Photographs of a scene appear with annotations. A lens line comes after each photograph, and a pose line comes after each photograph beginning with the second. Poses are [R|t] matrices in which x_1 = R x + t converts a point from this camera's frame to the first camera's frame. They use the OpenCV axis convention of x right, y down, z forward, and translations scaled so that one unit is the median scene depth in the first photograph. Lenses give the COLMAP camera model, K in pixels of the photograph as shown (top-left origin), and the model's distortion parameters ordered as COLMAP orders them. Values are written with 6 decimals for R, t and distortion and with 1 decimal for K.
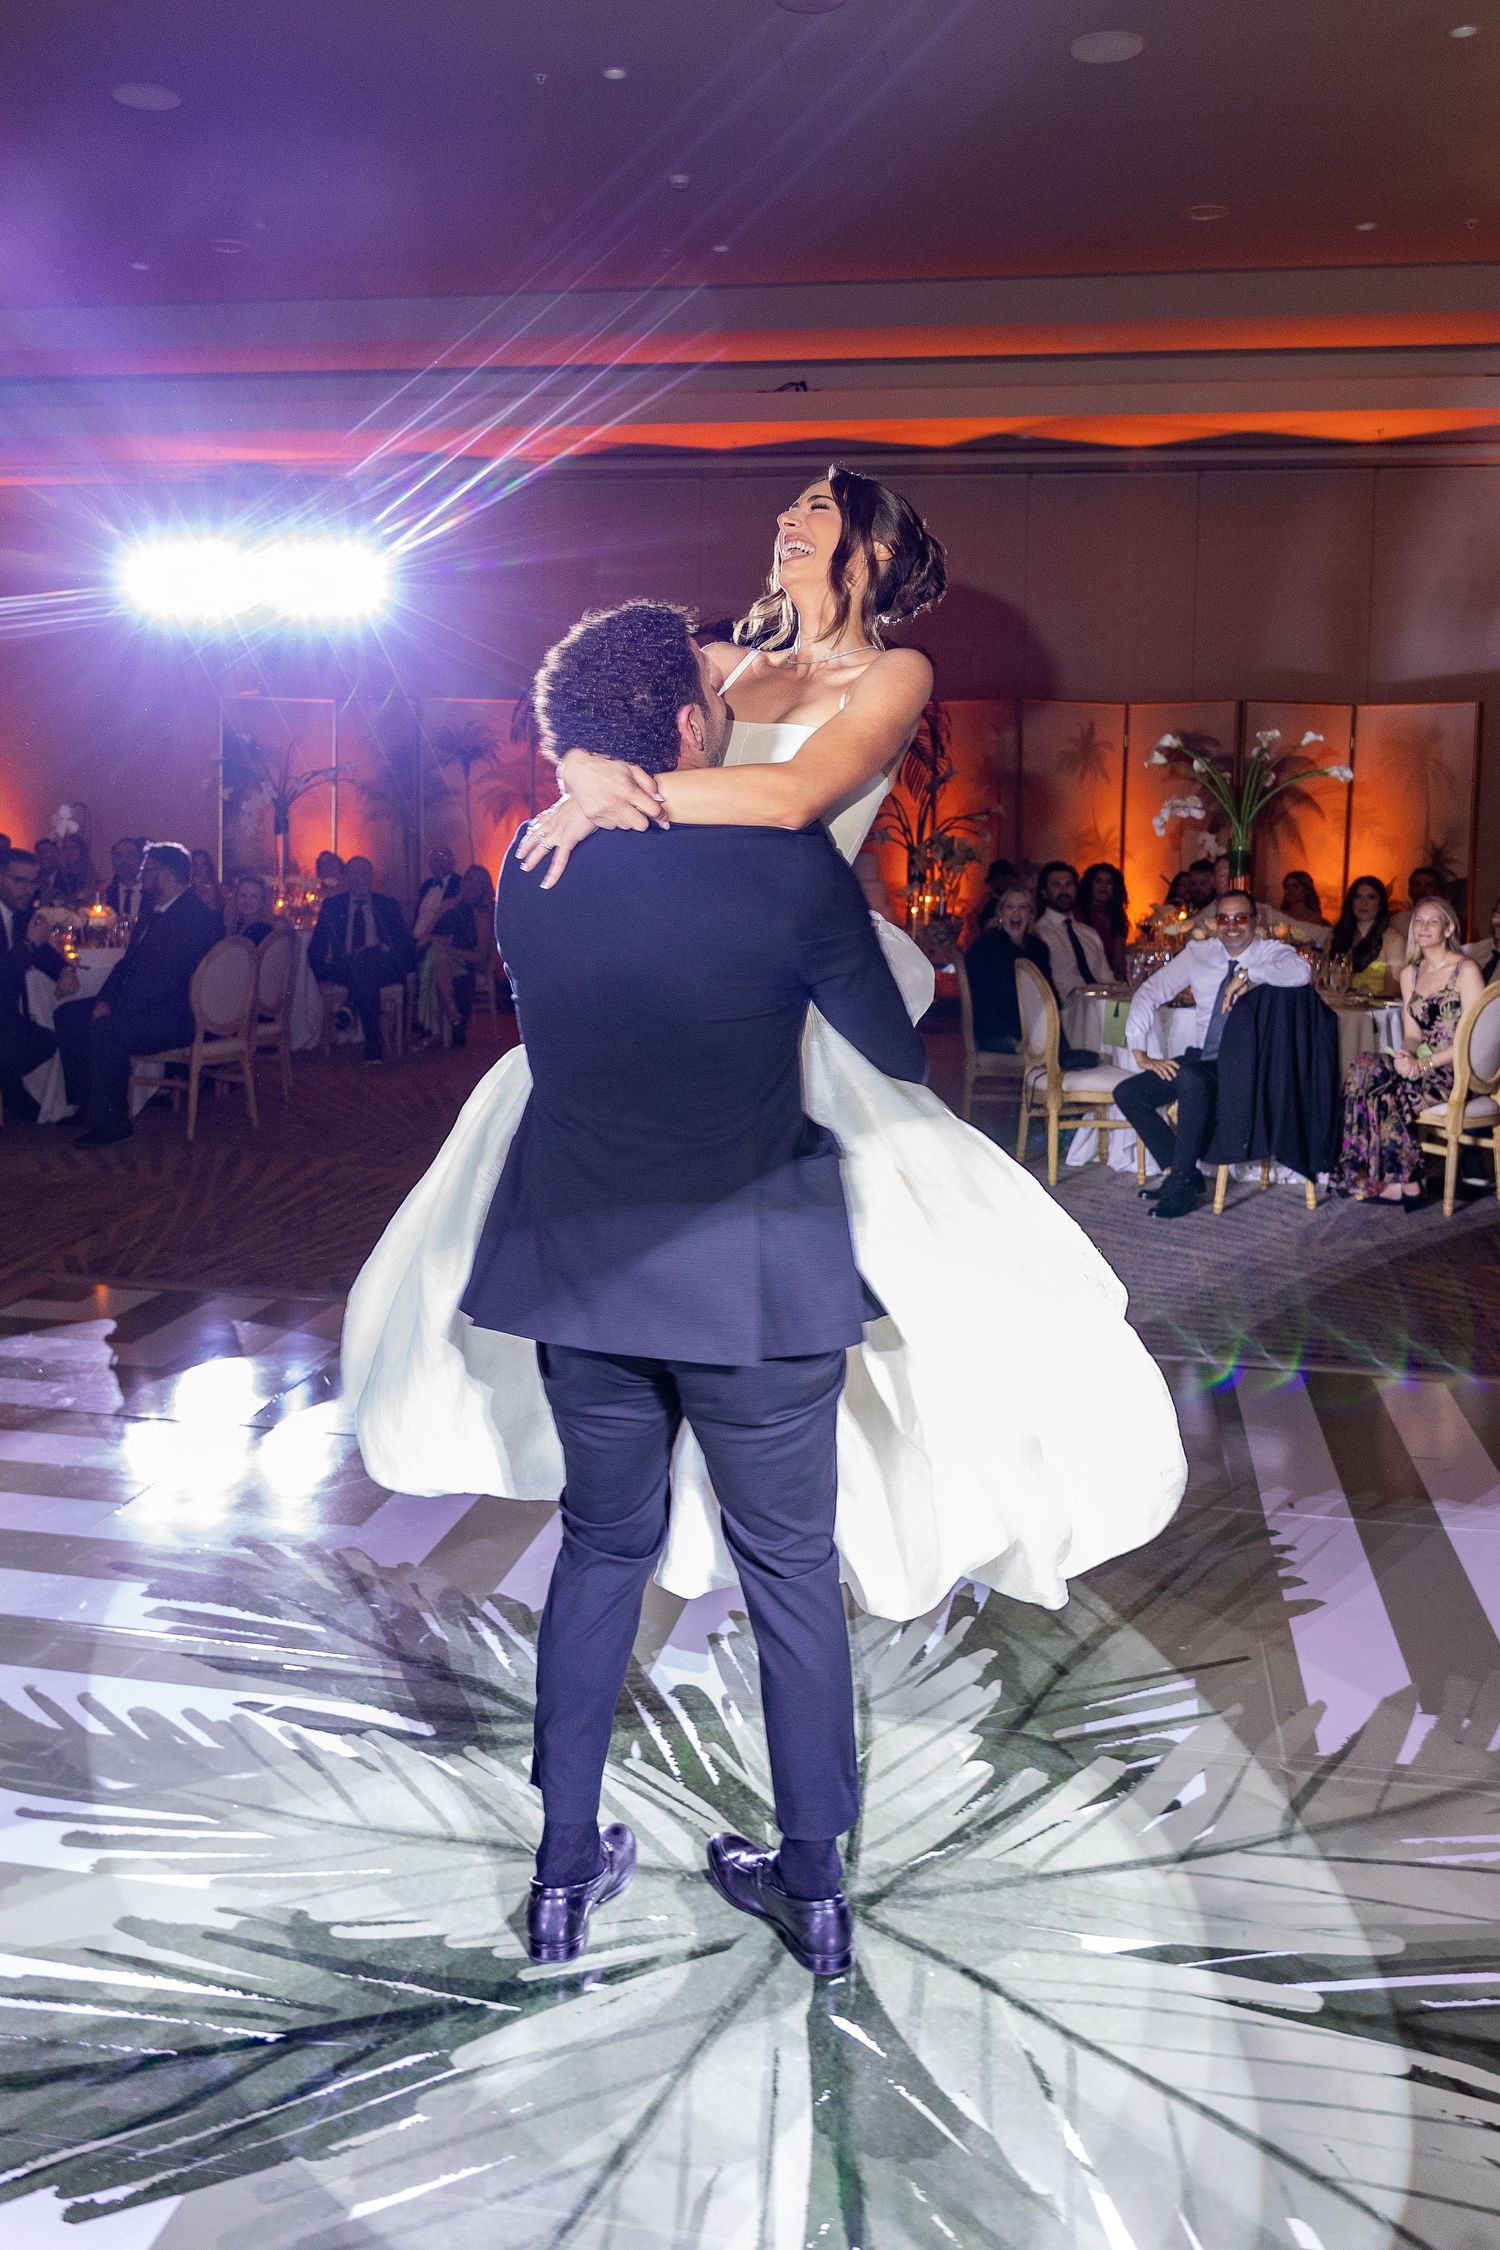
lens RADIAL K [[1907.9, 0, 745.9], [0, 1907.9, 1006.4], [0, 0, 1]] dist [0.010039, -0.031973]
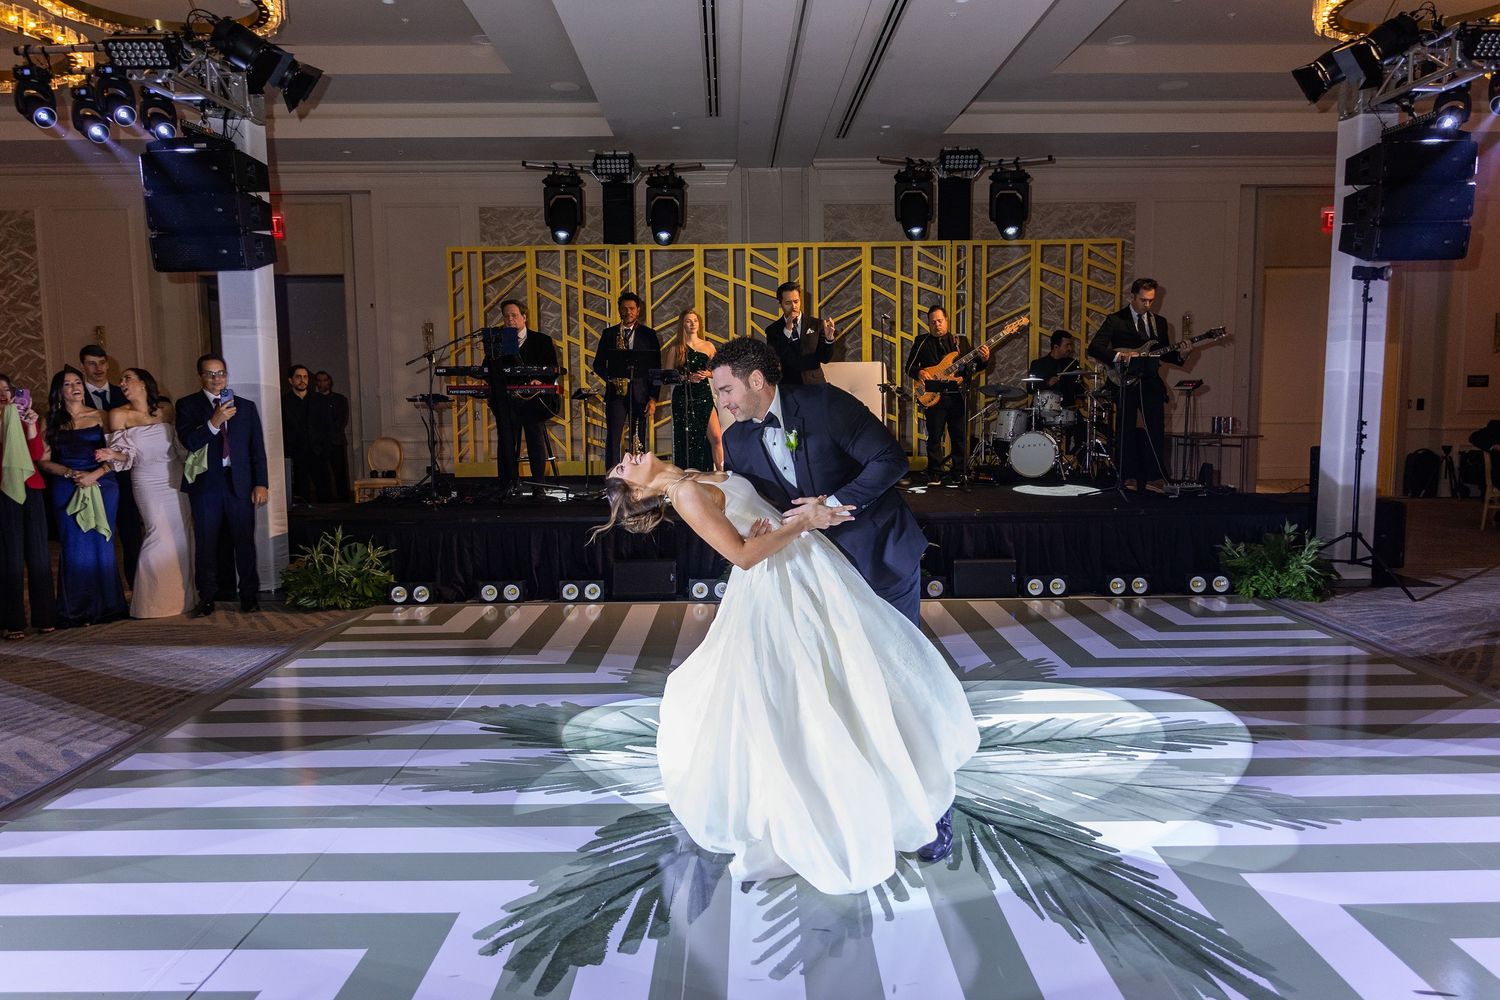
lens RADIAL K [[1037.6, 0, 750.0], [0, 1037.6, 500.0], [0, 0, 1]] dist [0.006148, -0.005360]
pose [[-0.188281, -0.122173, 0.974486, -1.235691], [0.106112, 0.983893, 0.143854, -0.124692], [-0.976366, 0.130490, -0.172285, 1.213183]]
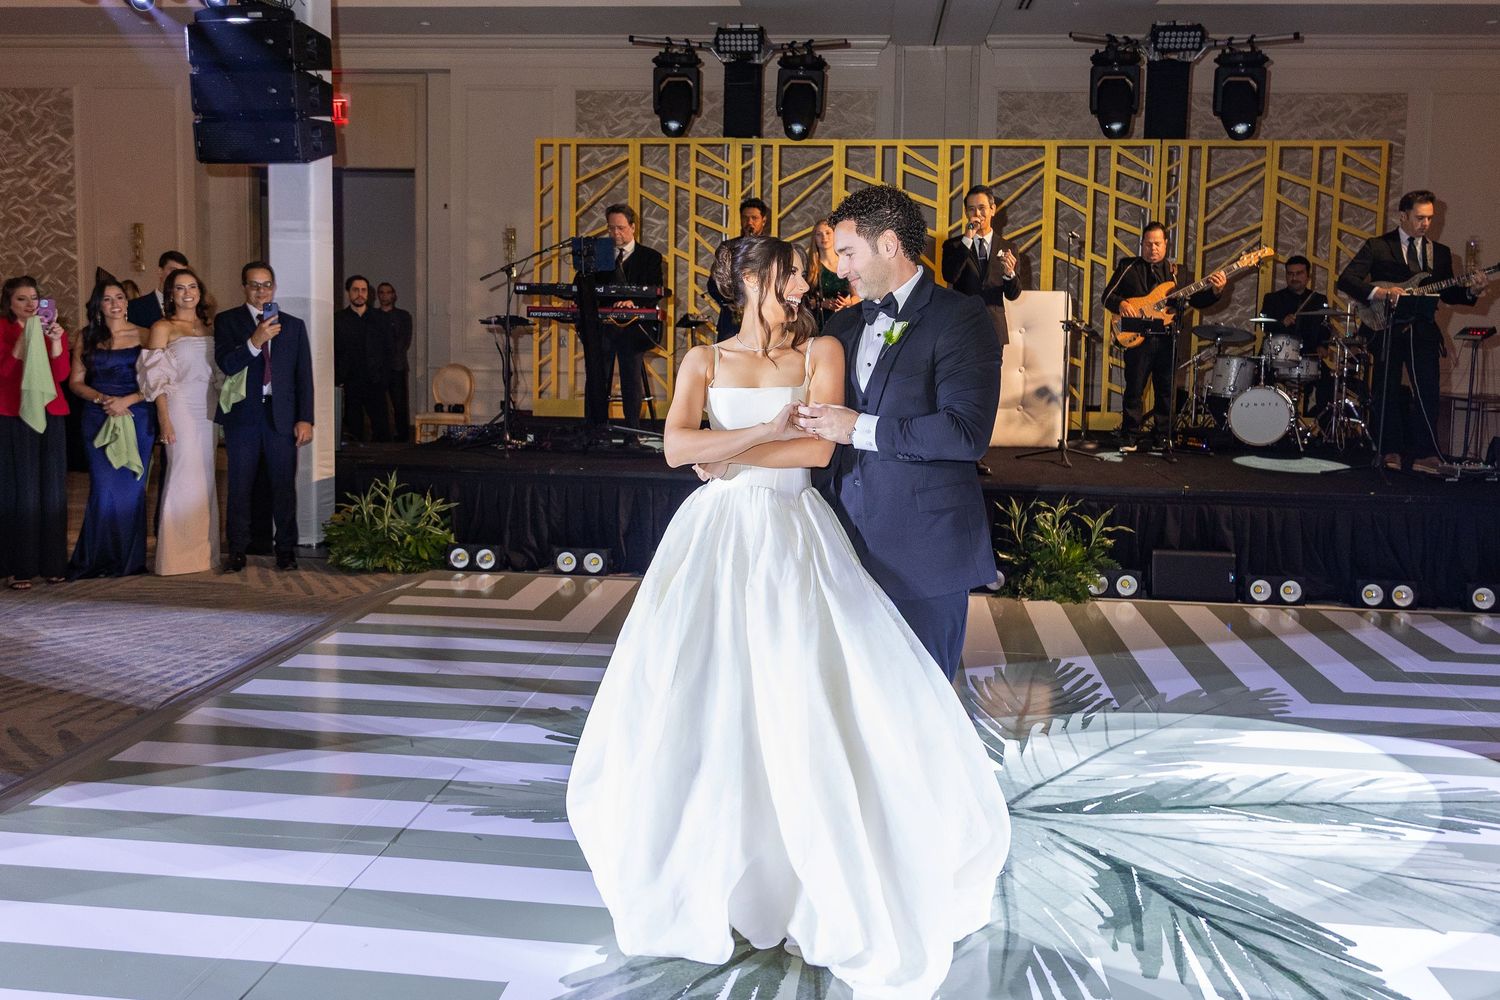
lens RADIAL K [[1268.1, 0, 753.0], [0, 1268.1, 430.8], [0, 0, 1]] dist [0.005587, -0.000749]
pose [[-0.078974, -0.113525, 0.990391, -1.180804], [0.079874, 0.989580, 0.119801, -0.135266], [-0.993672, 0.088568, -0.069084, 1.210314]]
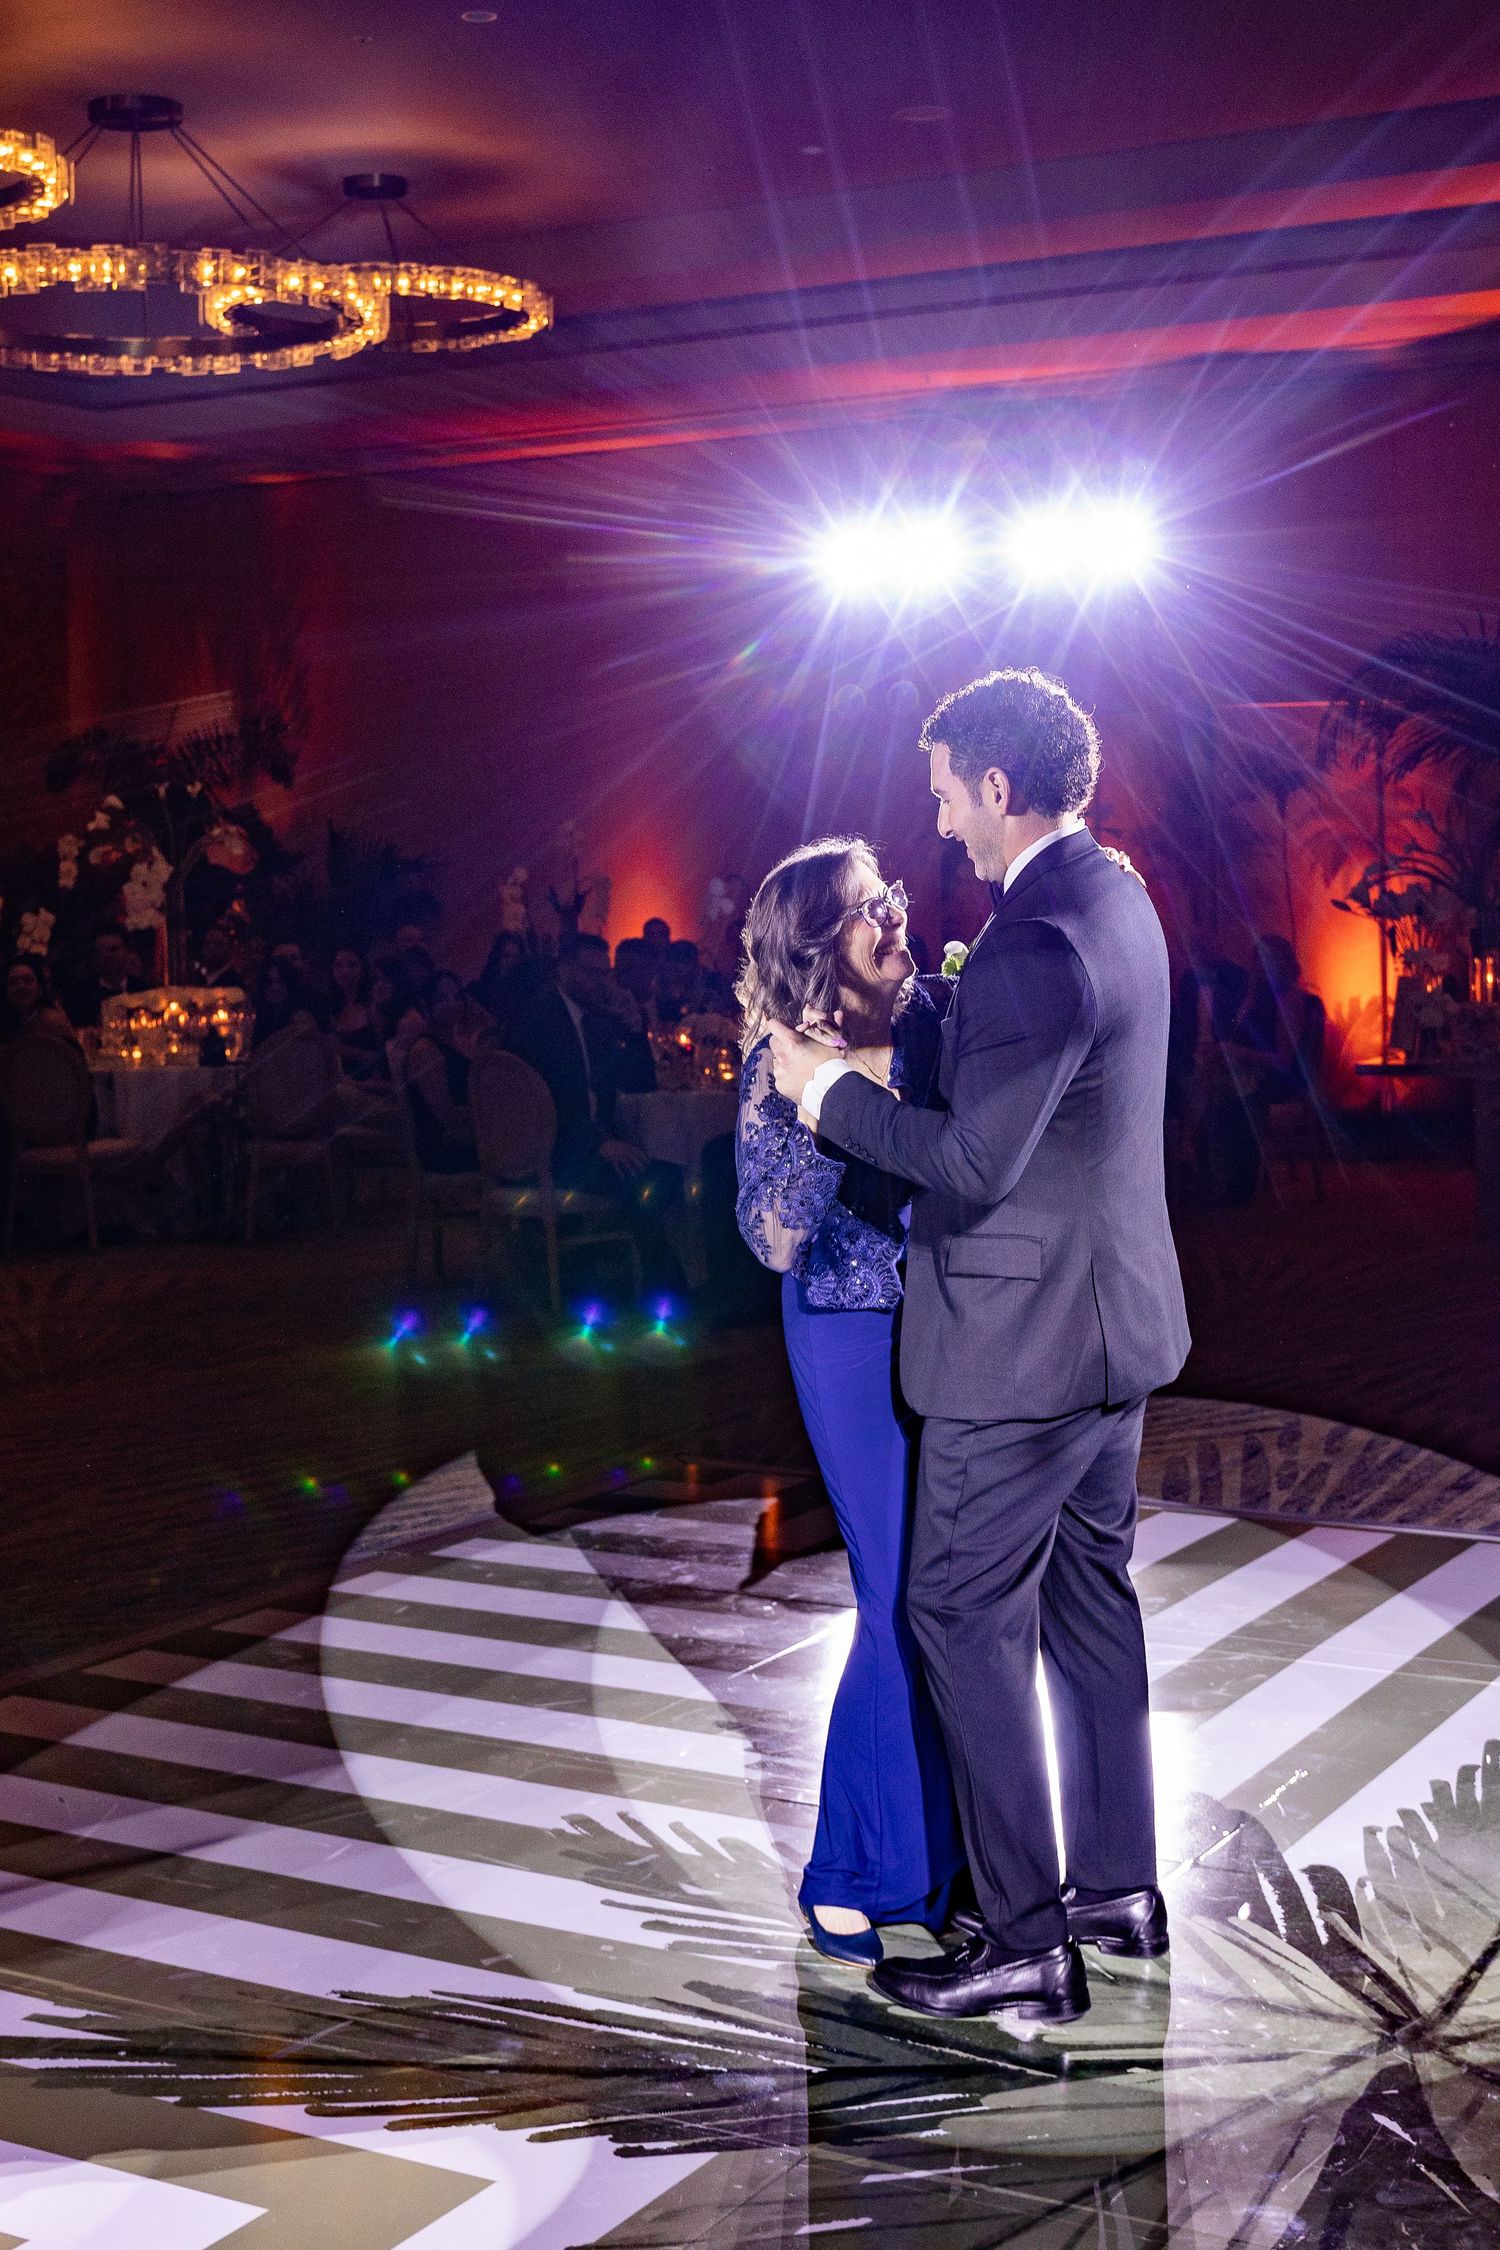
lens RADIAL K [[3087.7, 0, 750.0], [0, 3087.7, 1125.0], [0, 0, 1]] dist [0.010221, -0.005543]
pose [[0.939580, -0.010160, -0.342179, 0.234623], [0.003971, 0.999816, -0.018783, 0.048683], [0.342307, 0.016289, 0.939447, -0.469946]]
